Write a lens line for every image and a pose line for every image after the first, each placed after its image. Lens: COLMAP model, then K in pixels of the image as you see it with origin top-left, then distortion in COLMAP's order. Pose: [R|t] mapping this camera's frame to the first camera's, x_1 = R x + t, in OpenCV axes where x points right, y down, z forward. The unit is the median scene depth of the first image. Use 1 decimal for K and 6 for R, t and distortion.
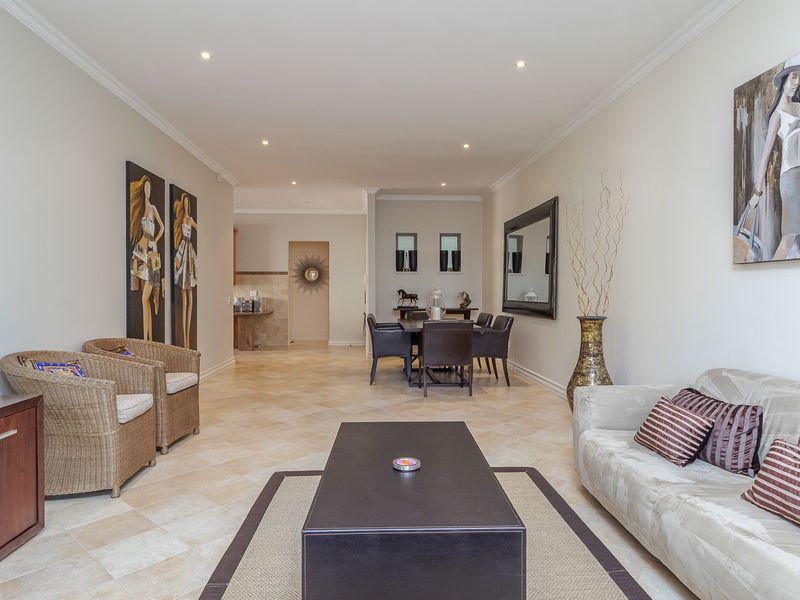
lens RADIAL K [[505.2, 0, 398.9], [0, 505.2, 299.4], [0, 0, 1]] dist [0.002997, 0.013831]
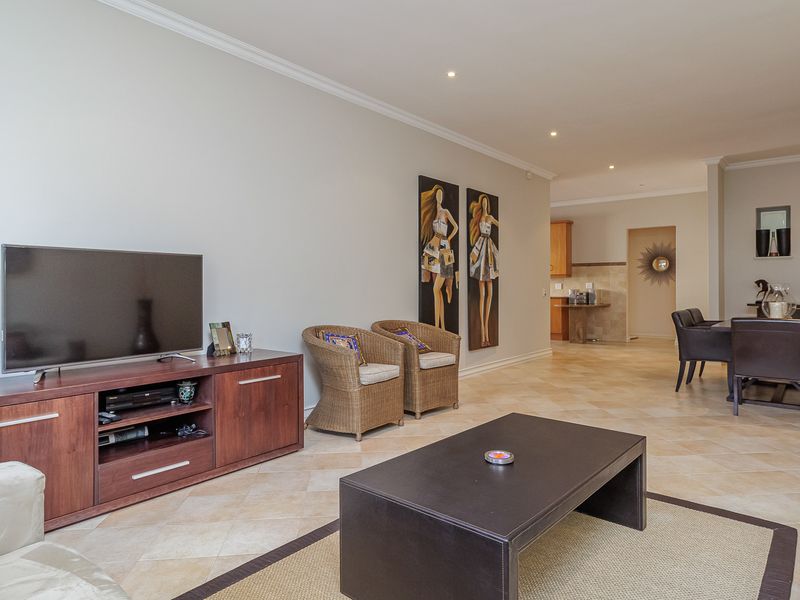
lens RADIAL K [[505.2, 0, 395.4], [0, 505.2, 287.9], [0, 0, 1]] dist [0.002997, 0.013831]
pose [[0.736410, 0.001075, -0.676535, 0.217175], [-0.007241, 0.999954, -0.006292, 0.004046], [0.676497, 0.009532, 0.736384, 0.063327]]
